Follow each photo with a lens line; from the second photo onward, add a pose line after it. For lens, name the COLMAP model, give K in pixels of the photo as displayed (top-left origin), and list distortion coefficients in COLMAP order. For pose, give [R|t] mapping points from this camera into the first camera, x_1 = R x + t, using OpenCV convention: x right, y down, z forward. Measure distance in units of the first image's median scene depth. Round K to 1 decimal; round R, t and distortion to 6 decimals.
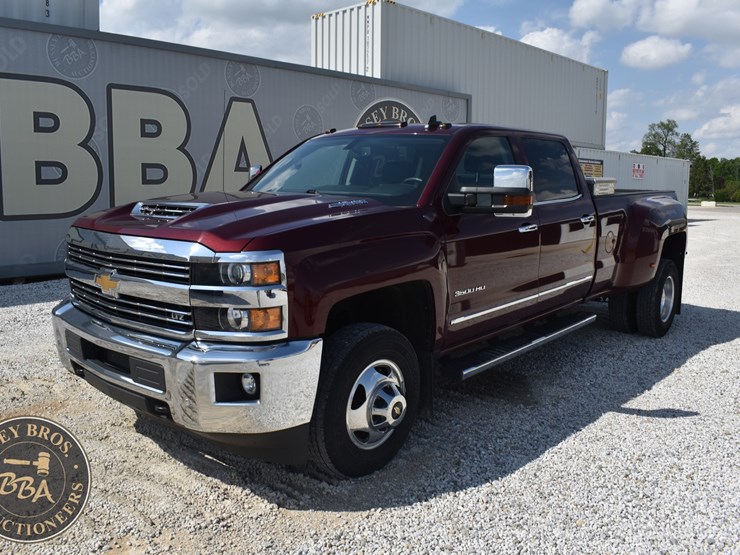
lens RADIAL K [[646.0, 0, 367.4], [0, 646.0, 279.9], [0, 0, 1]] dist [-0.102970, 0.024319]
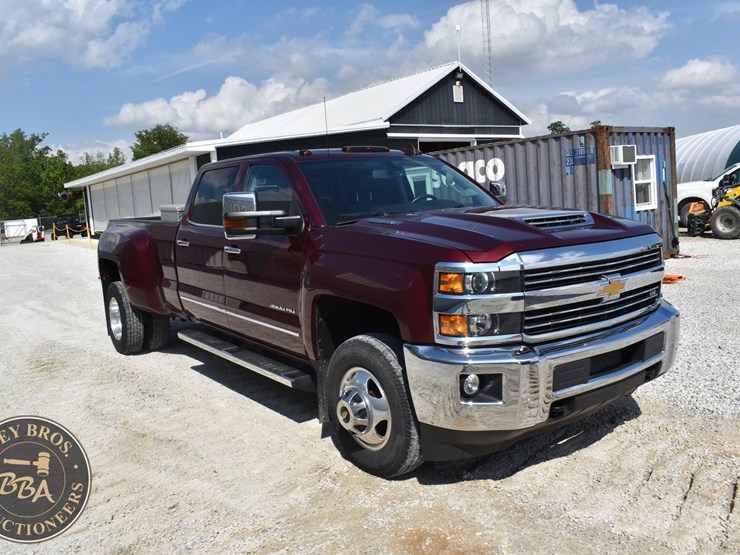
lens RADIAL K [[646.0, 0, 372.2], [0, 646.0, 281.5], [0, 0, 1]] dist [-0.102970, 0.024319]
pose [[0.210170, -0.150195, 0.966059, -1.050732], [0.209328, 0.972127, 0.105598, -0.139609], [-0.954992, 0.180030, 0.235752, 0.786411]]
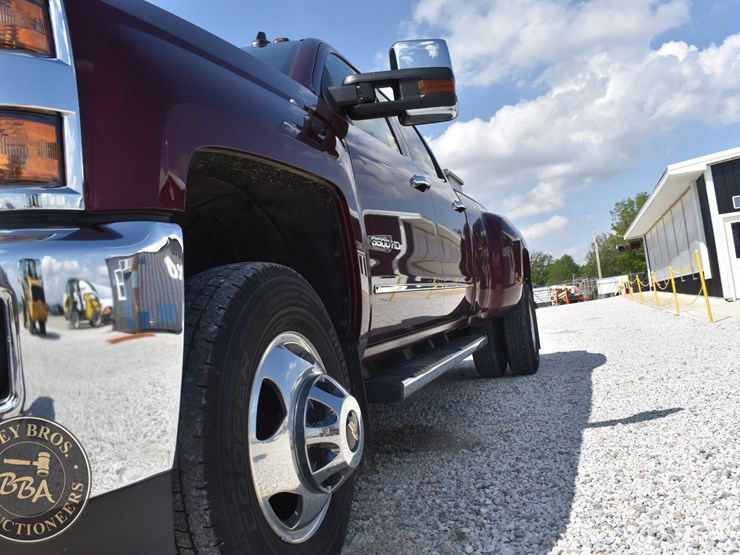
lens RADIAL K [[646.0, 0, 372.8], [0, 646.0, 277.3], [0, 0, 1]] dist [-0.102970, 0.024319]
pose [[0.911930, -0.098176, 0.398428, -0.075787], [0.190873, 0.961009, -0.200071, 0.137056], [-0.363251, 0.258500, 0.895112, 0.408380]]
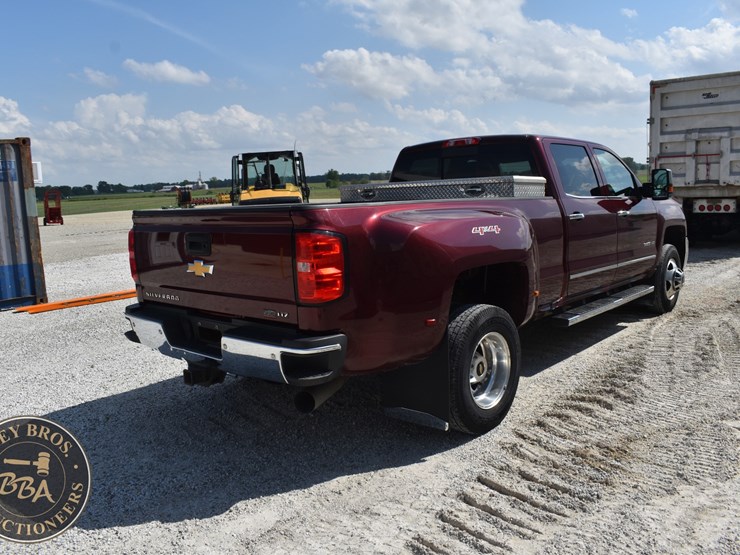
lens RADIAL K [[646.0, 0, 370.4], [0, 646.0, 273.4], [0, 0, 1]] dist [-0.102970, 0.024319]
pose [[-0.999261, 0.028165, 0.026144, 0.403280], [0.034396, 0.958890, 0.281687, -0.396325], [-0.017135, 0.282378, -0.959150, 2.544868]]
